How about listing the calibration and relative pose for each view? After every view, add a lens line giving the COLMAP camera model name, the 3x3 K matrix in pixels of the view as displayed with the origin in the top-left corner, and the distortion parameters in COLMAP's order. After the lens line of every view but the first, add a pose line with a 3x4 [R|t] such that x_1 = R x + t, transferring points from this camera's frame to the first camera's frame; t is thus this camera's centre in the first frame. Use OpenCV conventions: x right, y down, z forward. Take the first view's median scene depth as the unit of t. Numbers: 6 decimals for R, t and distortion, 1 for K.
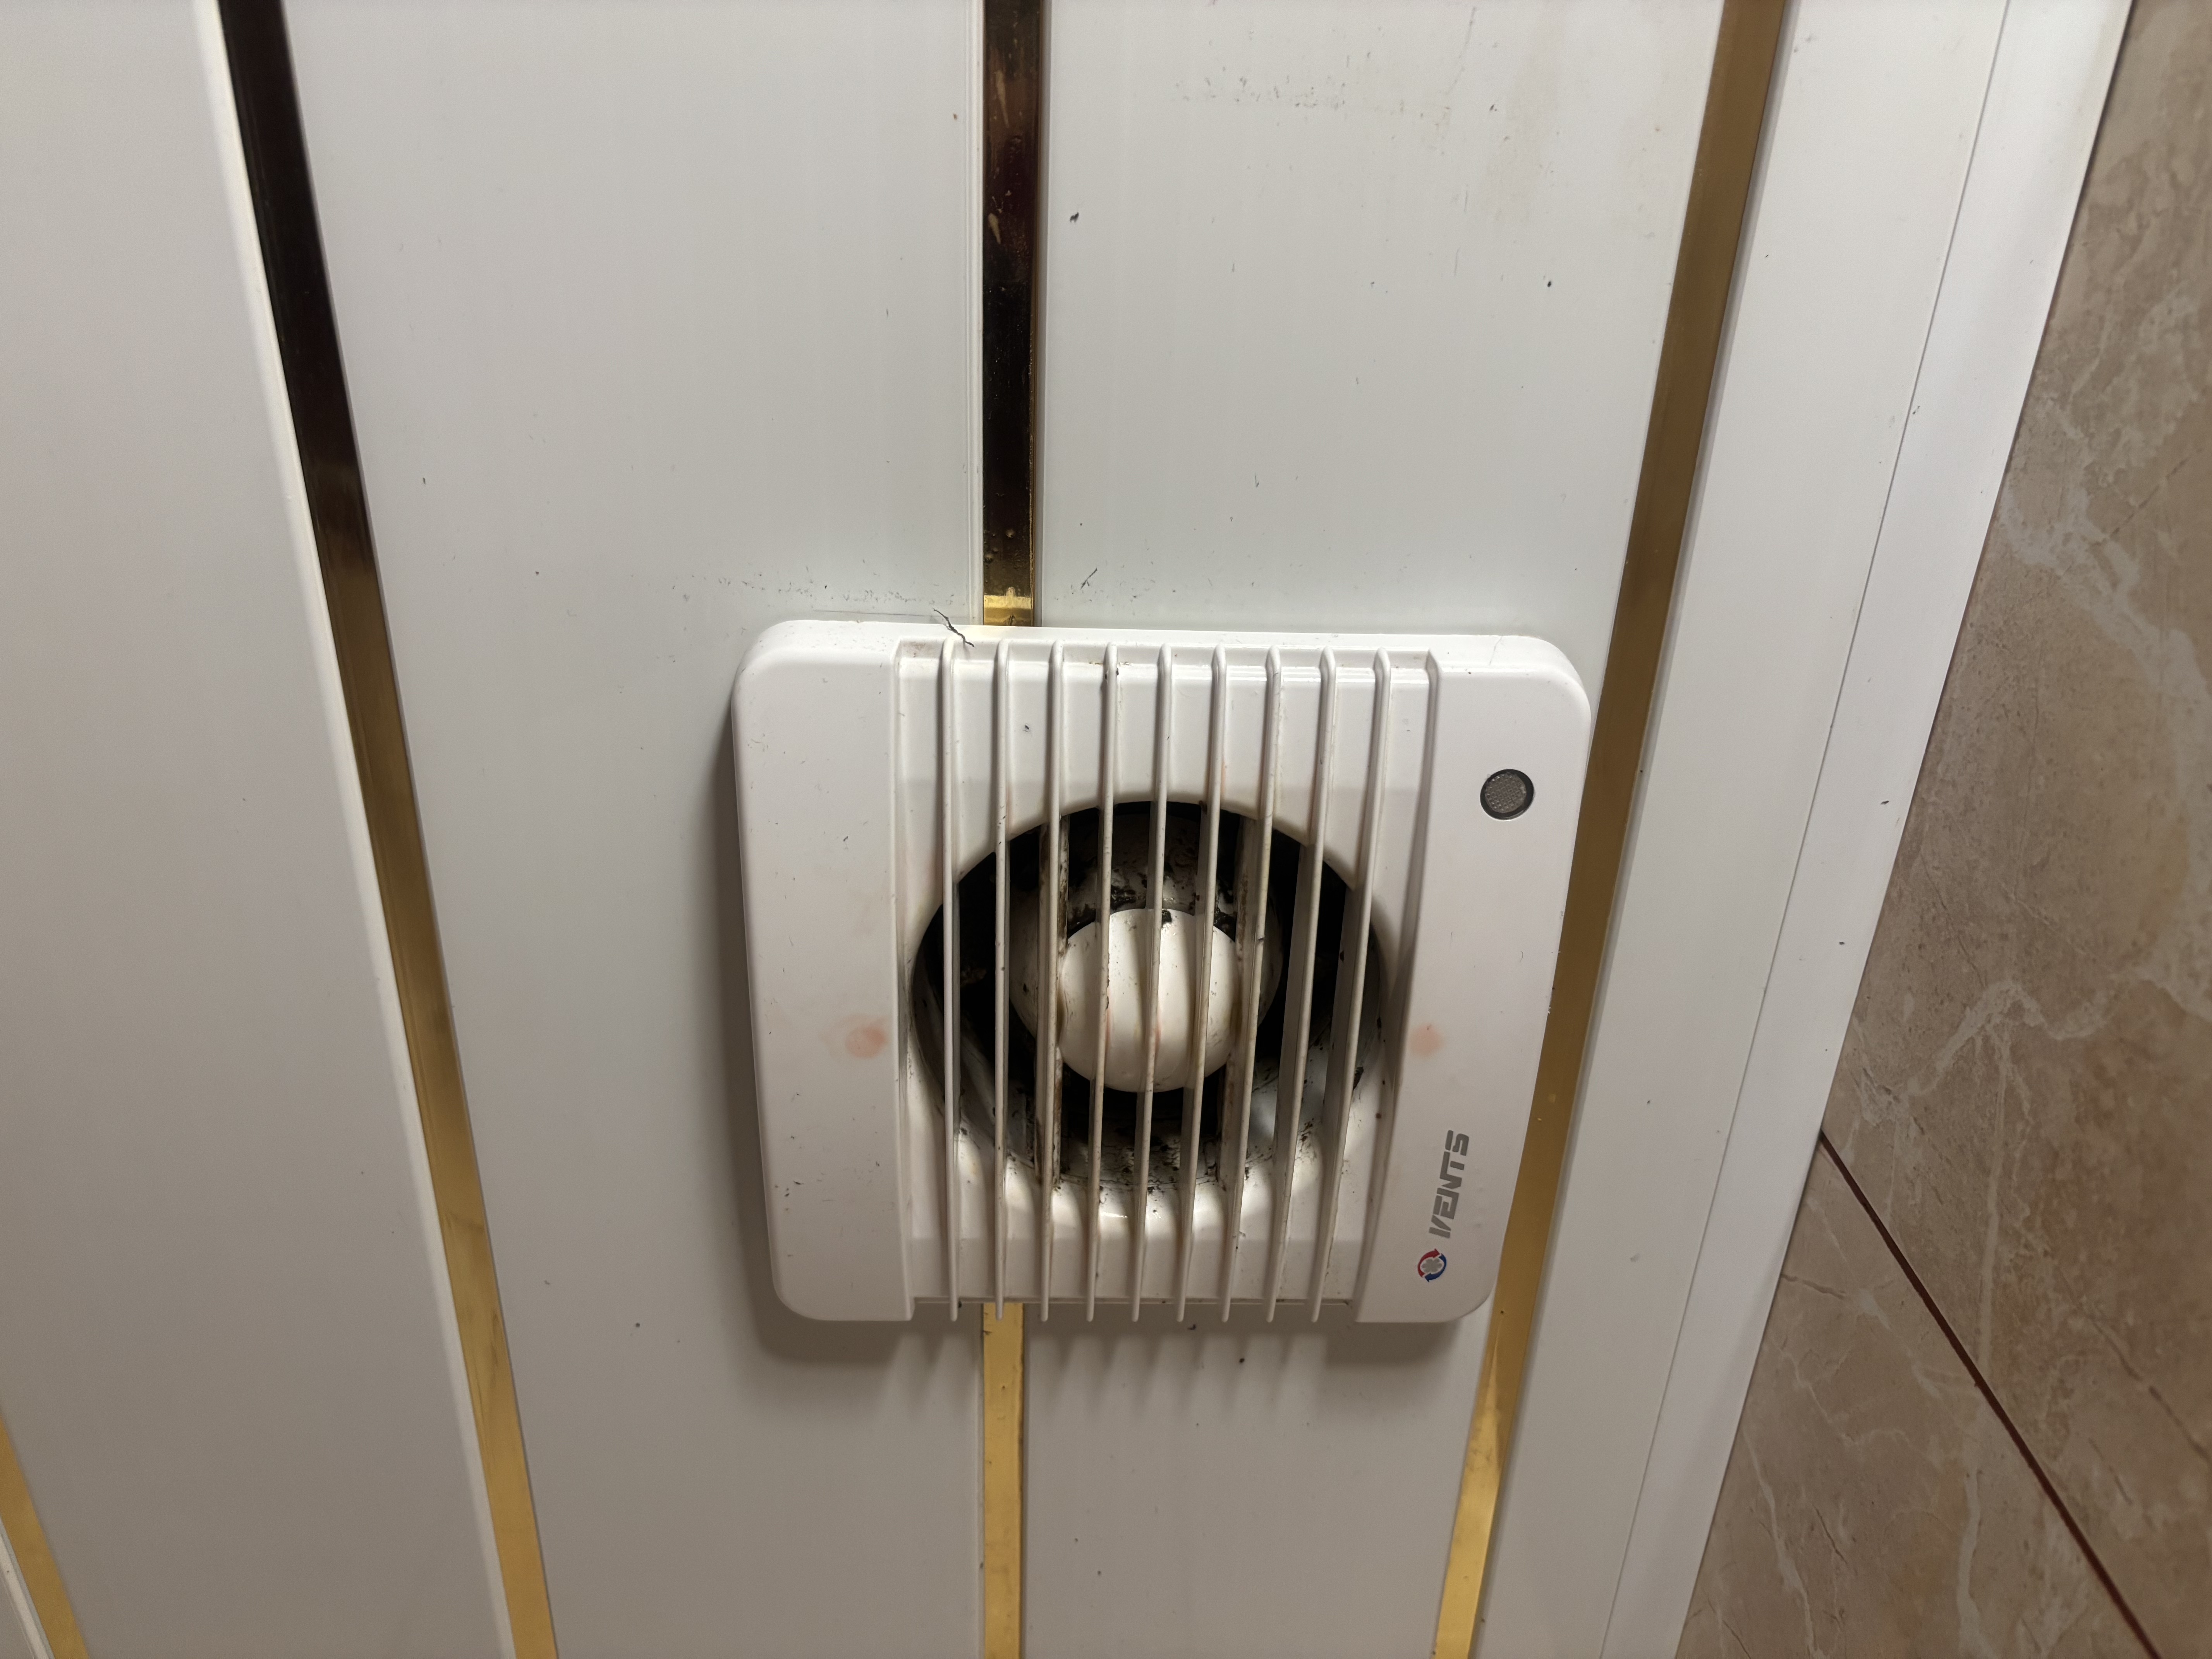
lens RADIAL K [[1747.0, 0, 1095.5], [0, 1747.0, 827.6], [0, 0, 1]] dist [-0.011472, -0.030593]
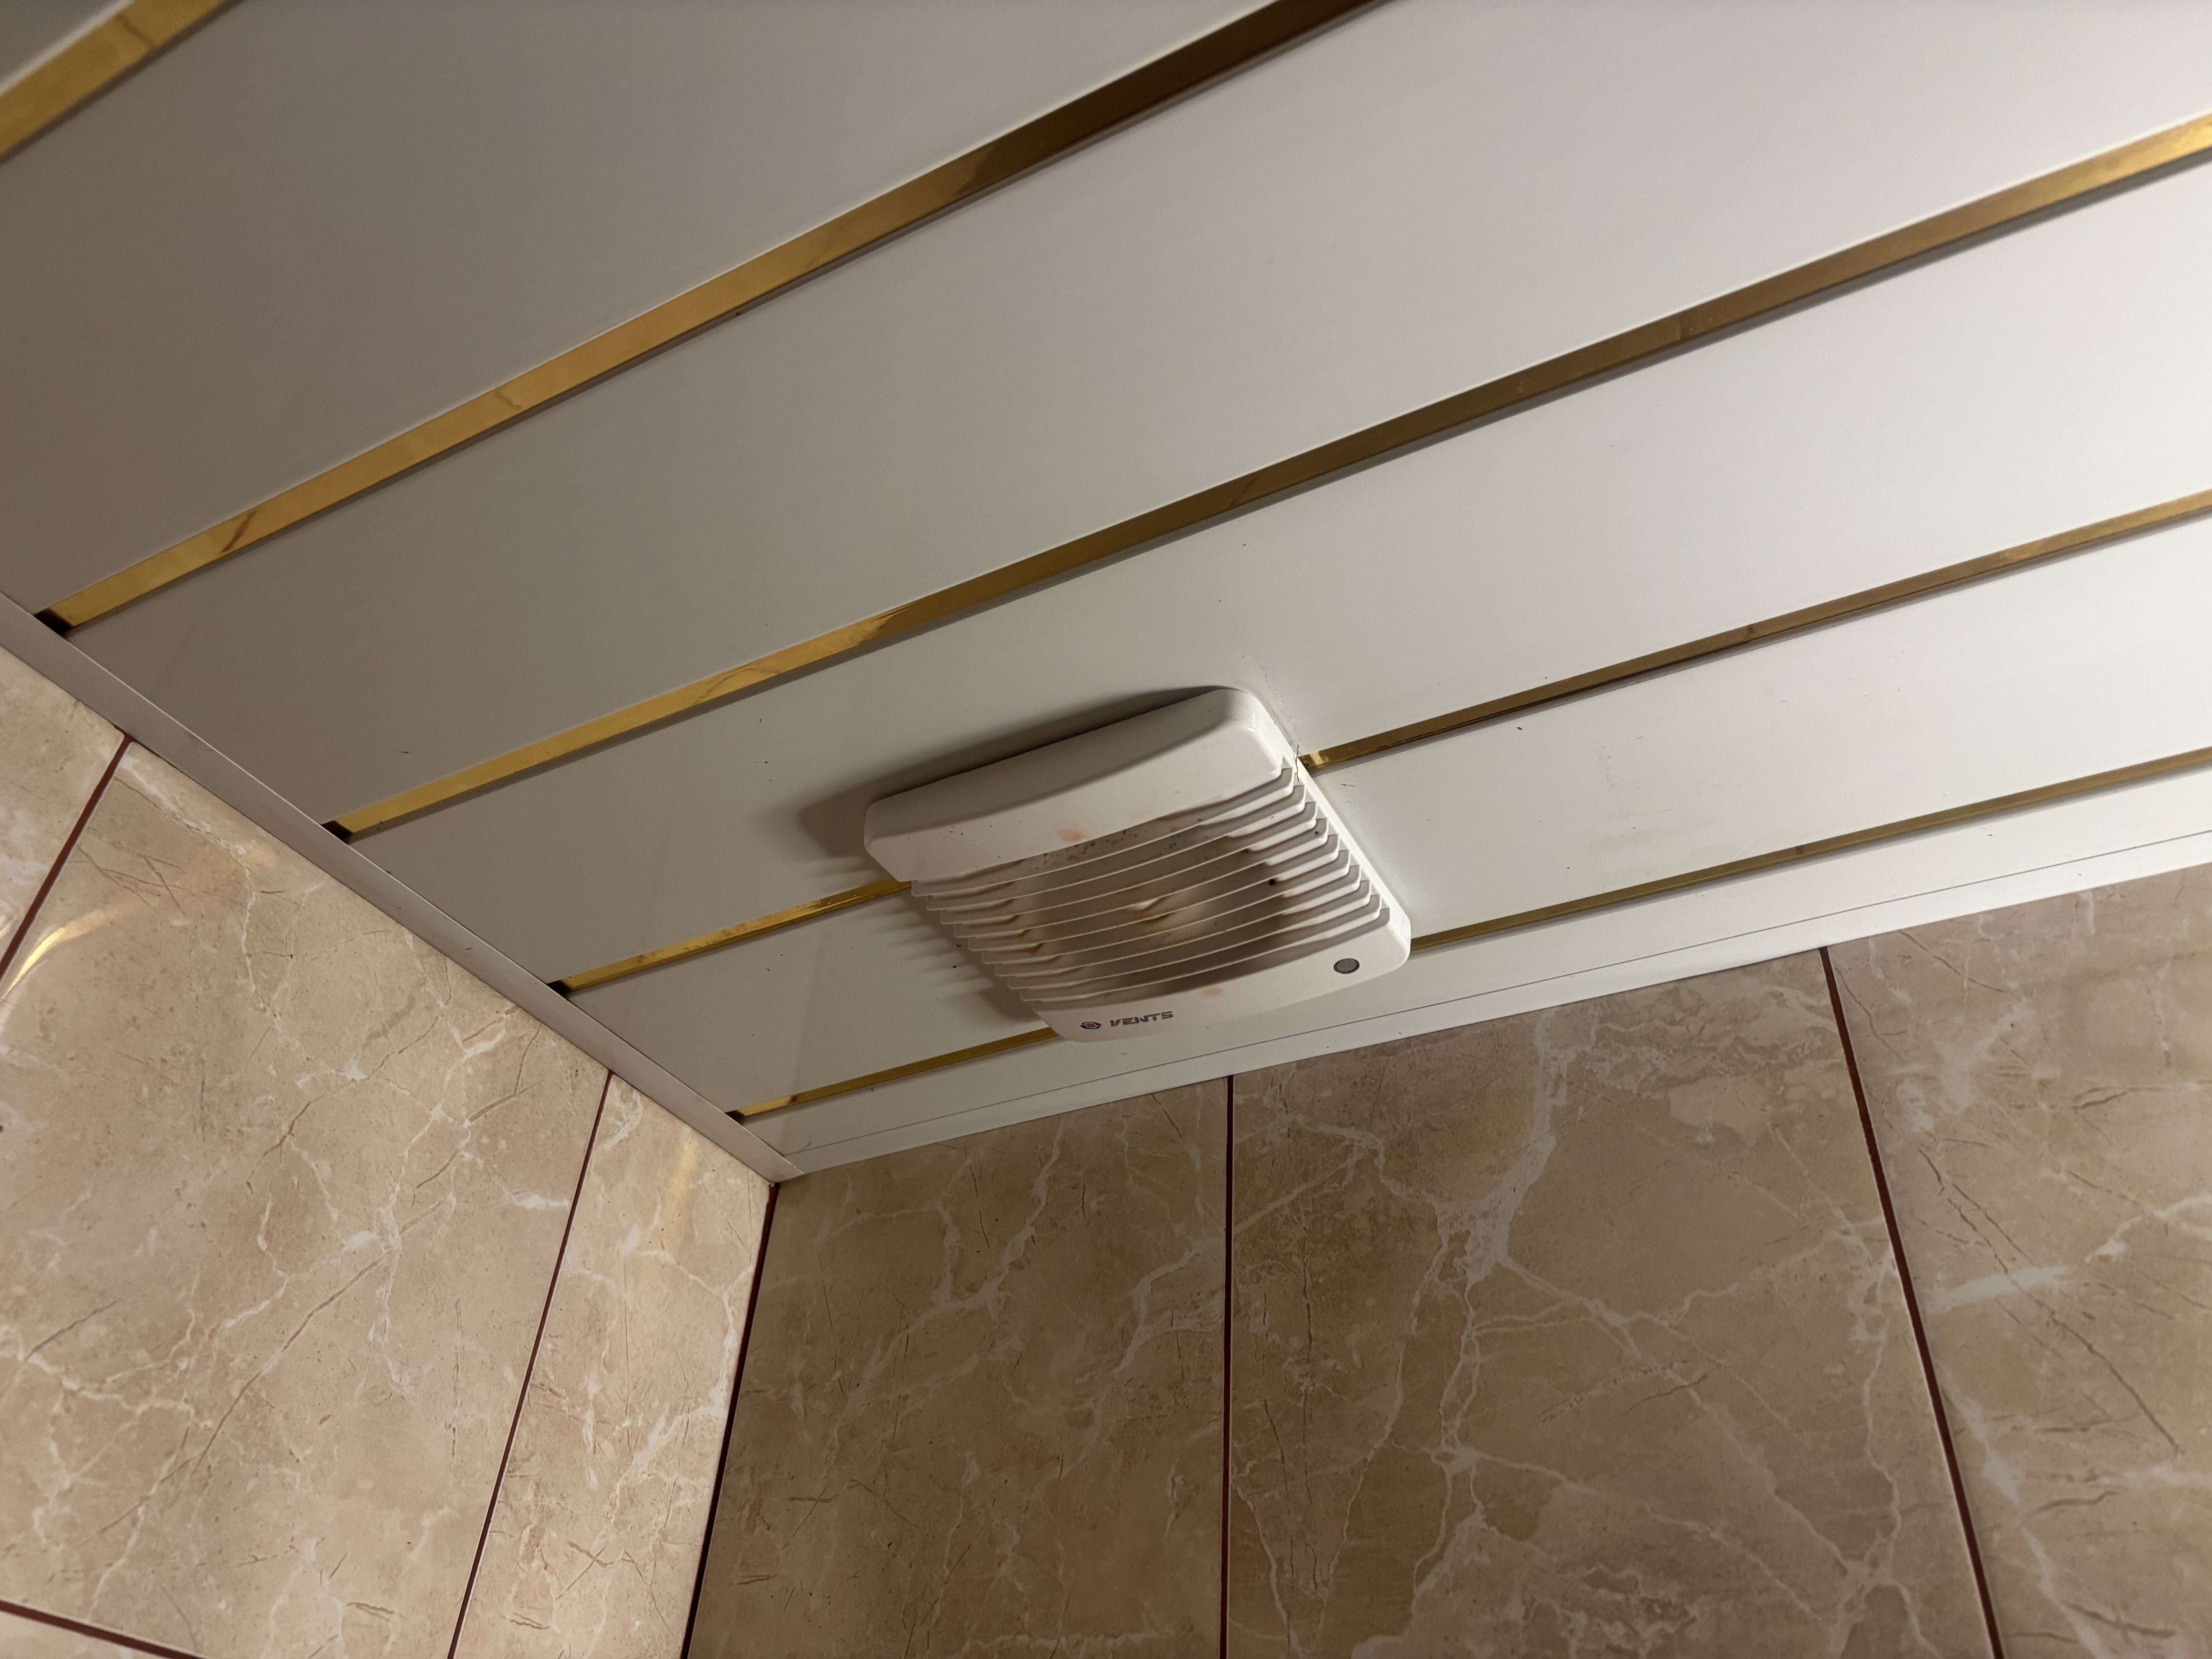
lens RADIAL K [[1747.0, 0, 1111.1], [0, 1747.0, 824.7], [0, 0, 1]] dist [-0.011472, -0.030593]
pose [[0.505111, 0.577344, 0.641511, -1.389349], [-0.798408, 0.594843, 0.093303, -0.092028], [-0.327730, -0.559316, 0.761418, -0.412619]]
